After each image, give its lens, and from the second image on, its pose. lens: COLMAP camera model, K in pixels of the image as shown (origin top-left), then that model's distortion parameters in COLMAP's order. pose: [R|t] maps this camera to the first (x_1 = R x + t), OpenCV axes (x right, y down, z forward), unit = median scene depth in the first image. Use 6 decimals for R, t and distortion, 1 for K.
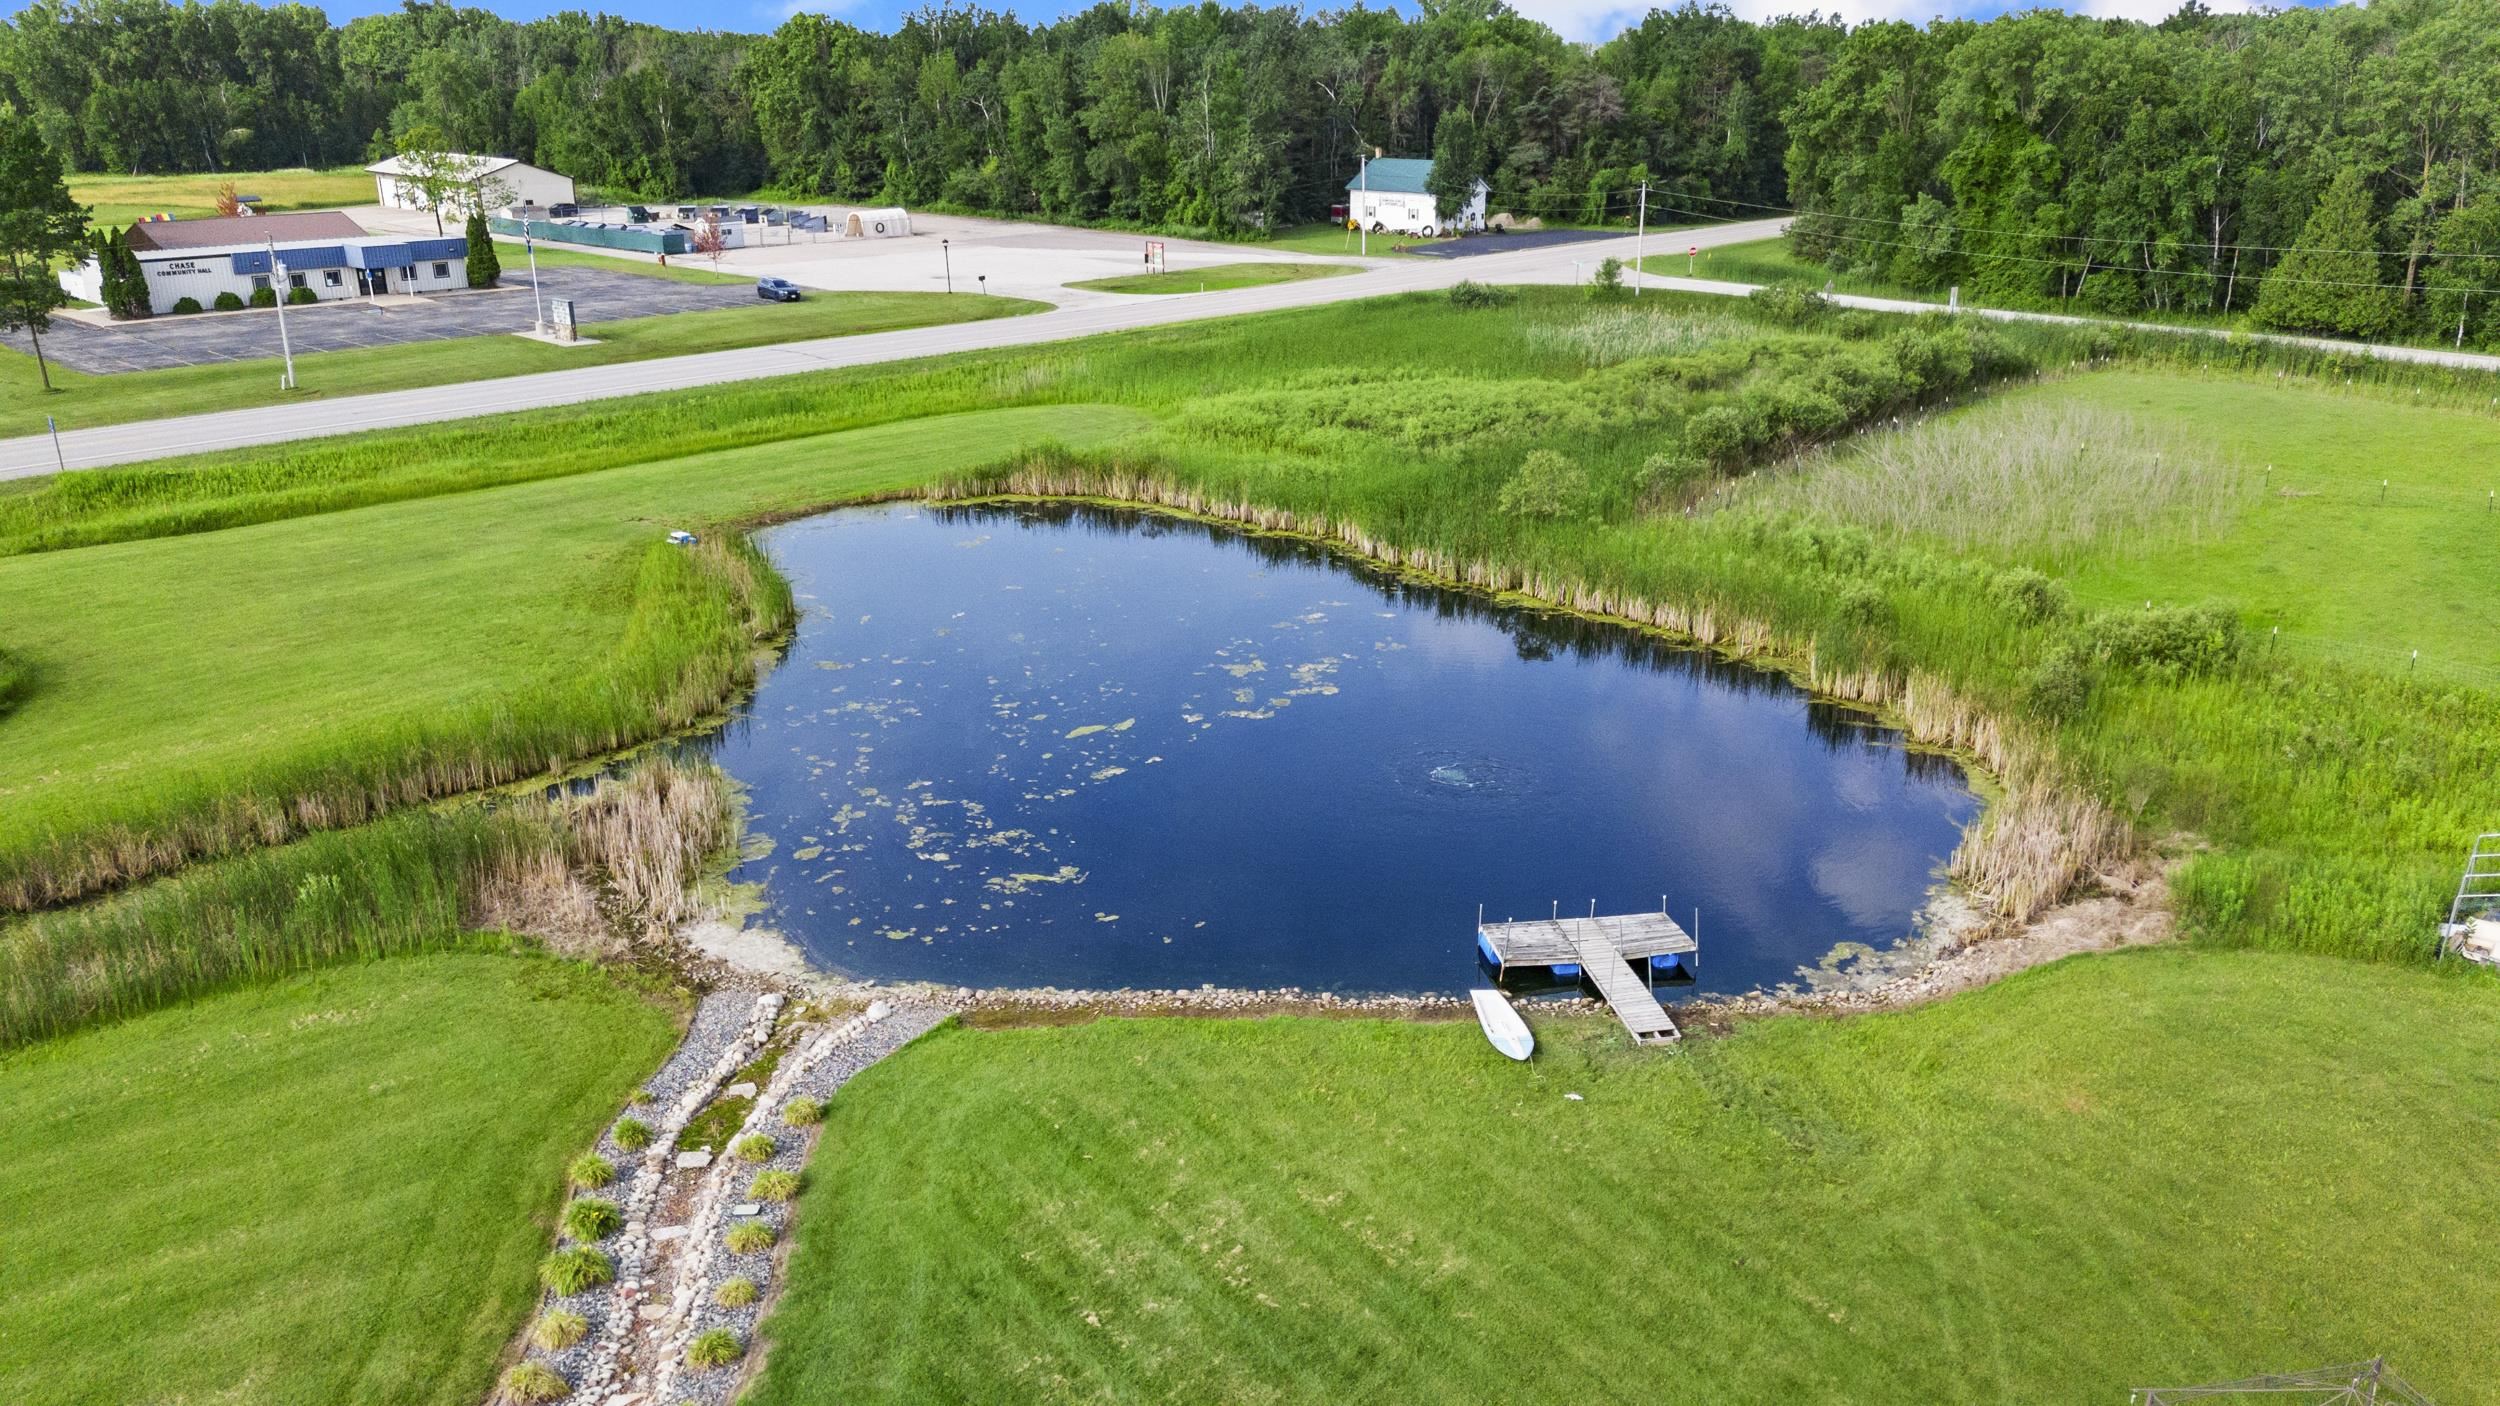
lens RADIAL K [[1826.5, 0, 1250.0], [0, 1826.5, 703.0], [0, 0, 1]] dist [0.069104, -0.068969]
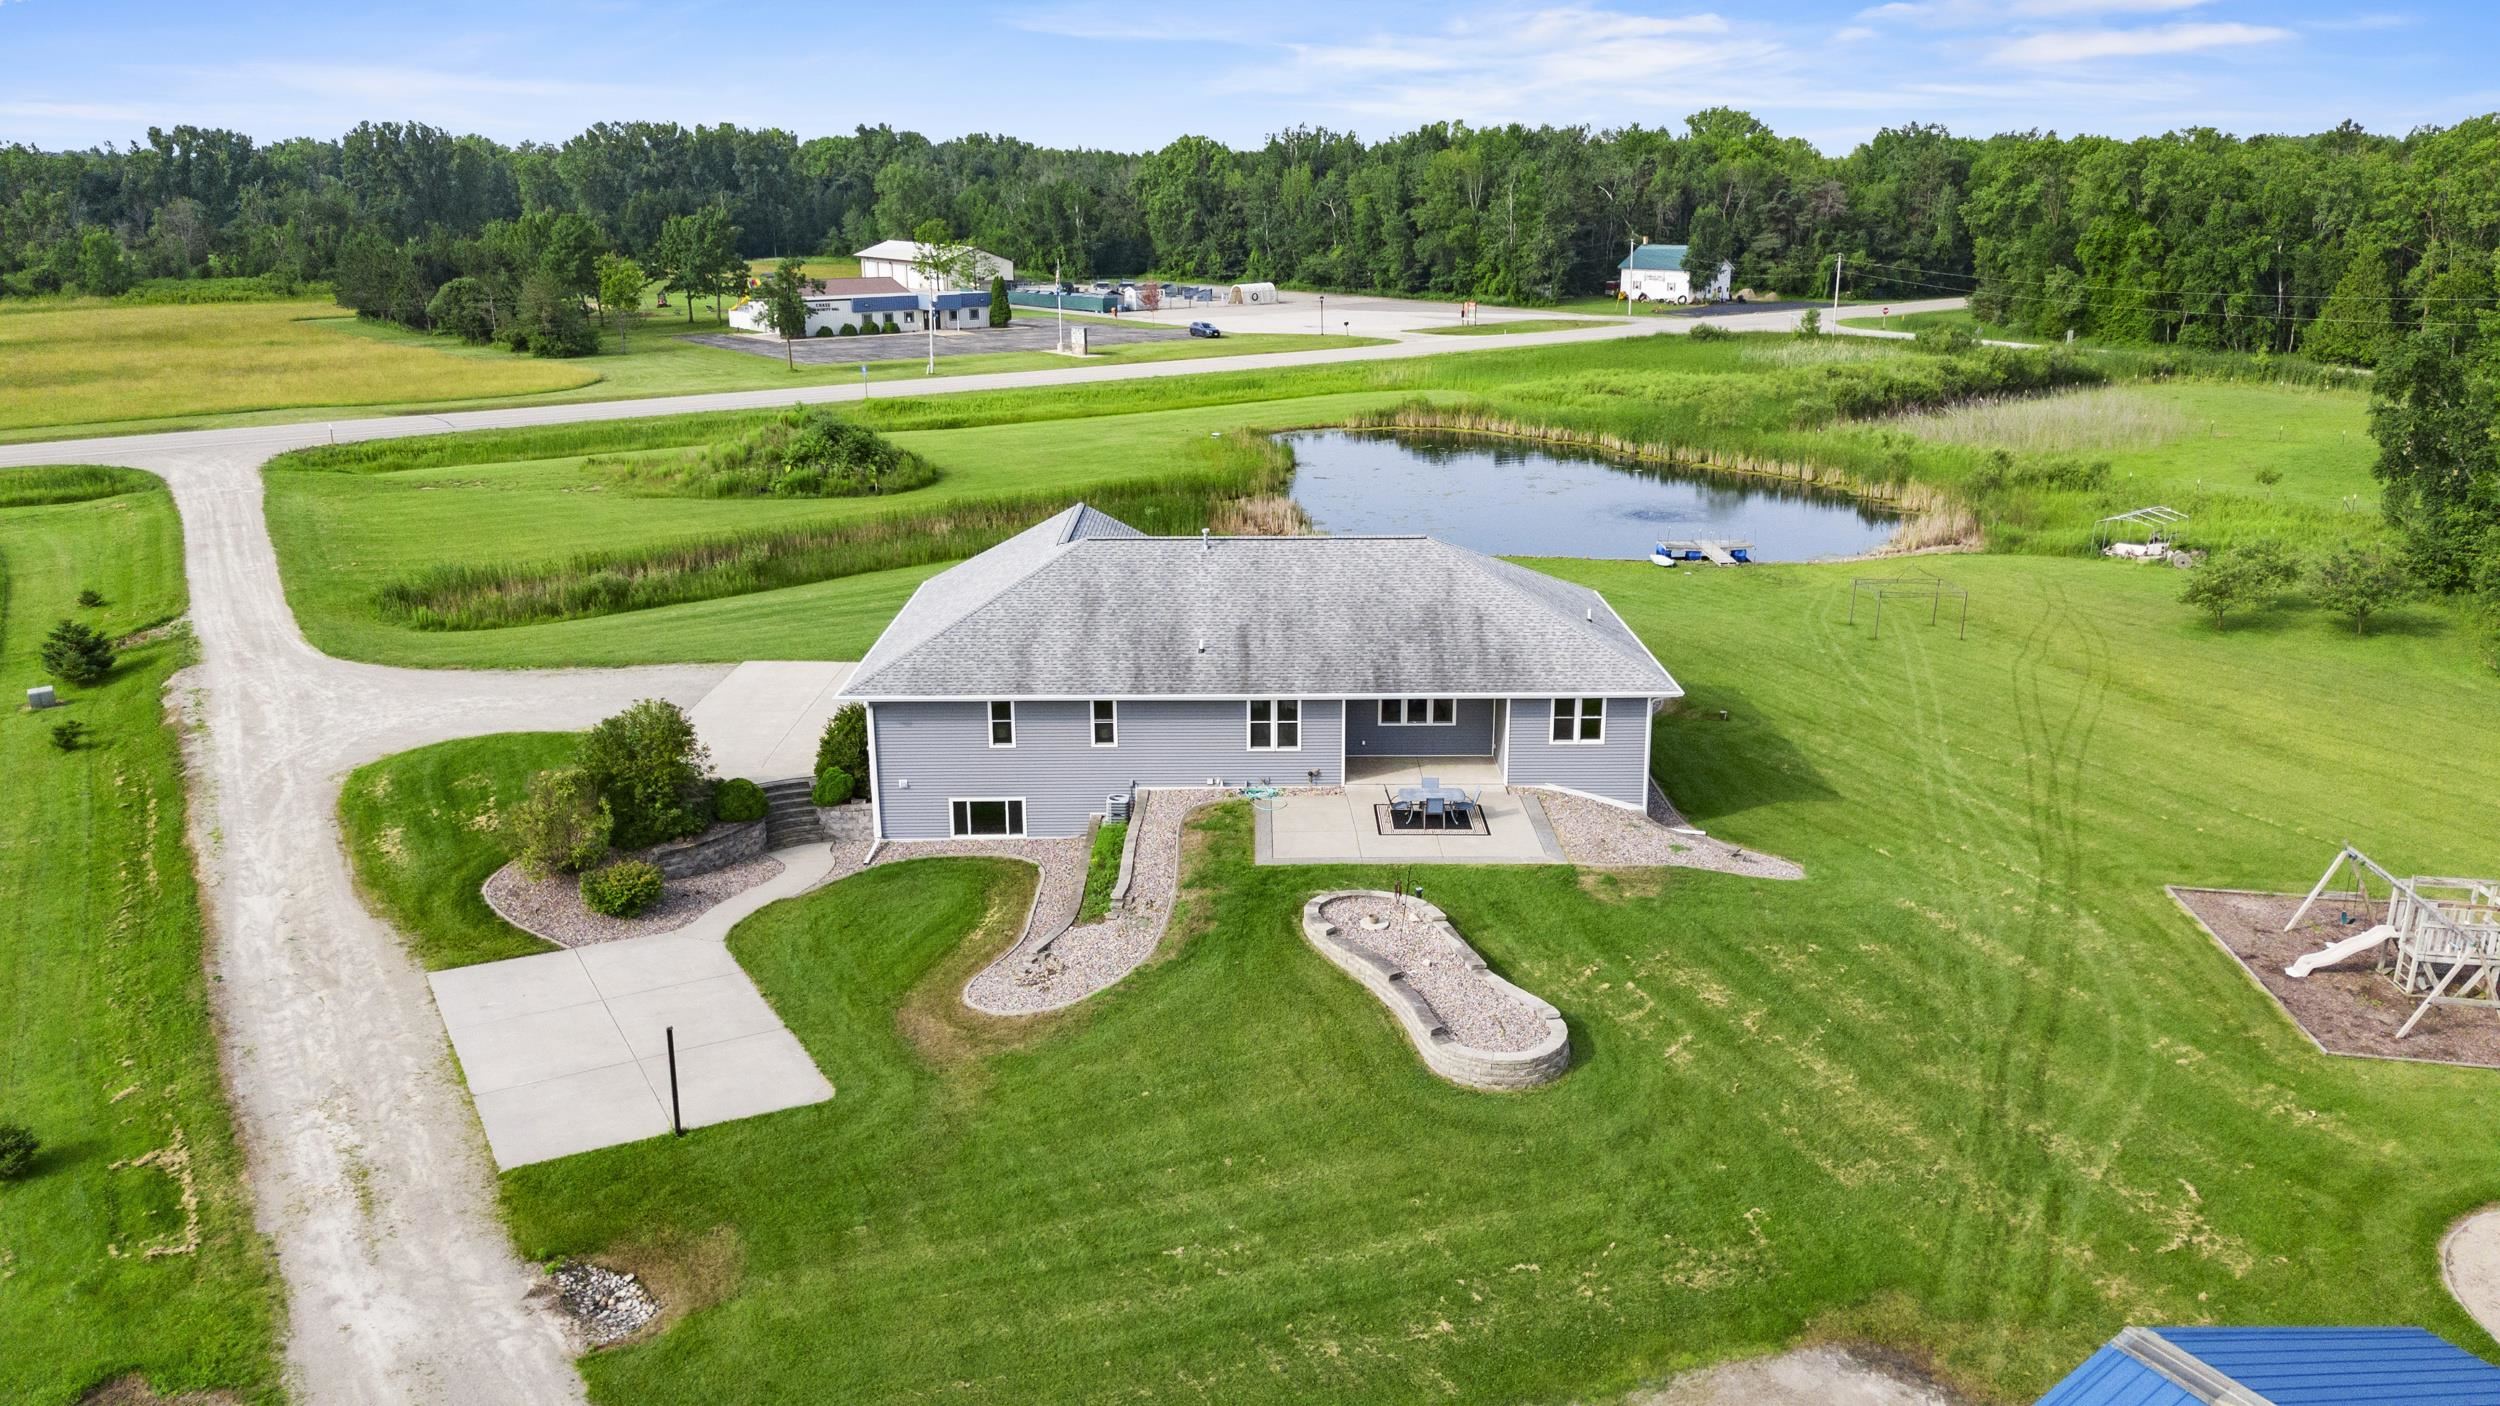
lens RADIAL K [[1821.0, 0, 1258.8], [0, 1821.0, 712.2], [0, 0, 1]] dist [0.077569, -0.082872]
pose [[0.989984, 0.041565, -0.134921, -0.010334], [-0.048488, 0.997648, -0.048440, 0.102974], [0.132590, 0.054497, 0.989672, -0.280636]]
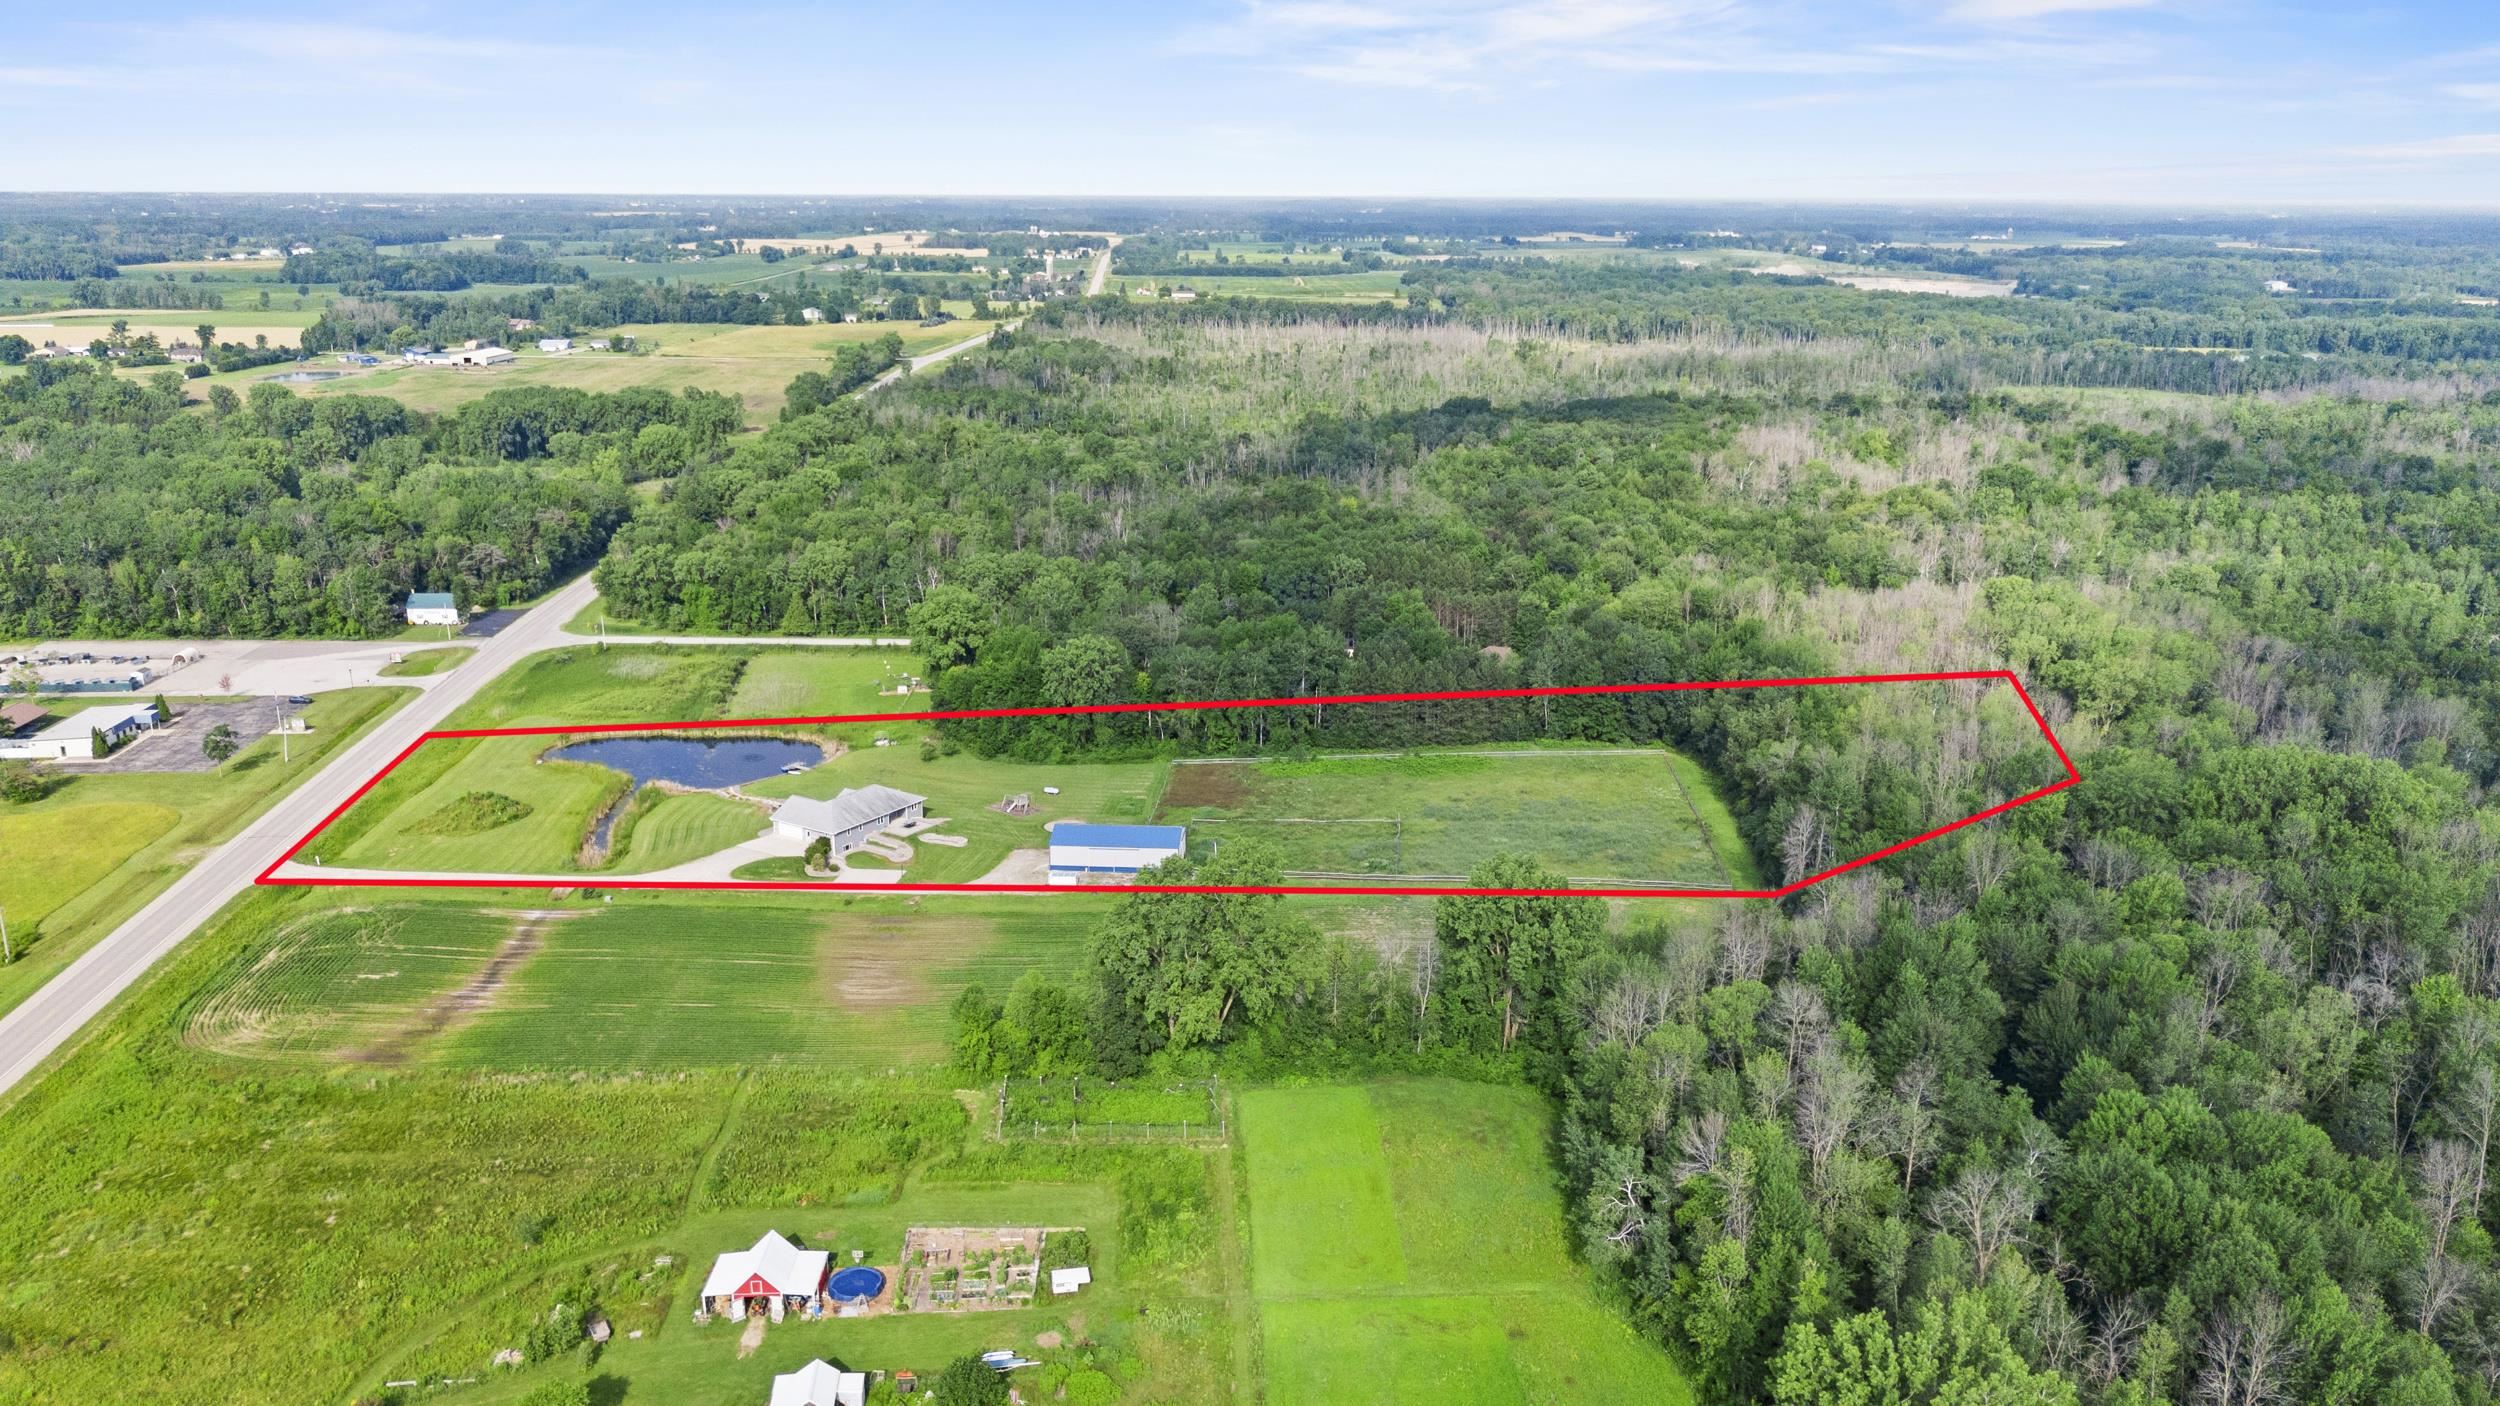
lens RADIAL K [[1826.5, 0, 1250.0], [0, 1826.5, 703.0], [0, 0, 1]] dist [0.069104, -0.068969]
pose [[0.655828, -0.188394, 0.731025, -1.011894], [0.238813, 0.970404, 0.035837, 0.010826], [-0.716141, 0.151075, 0.681409, -1.397075]]
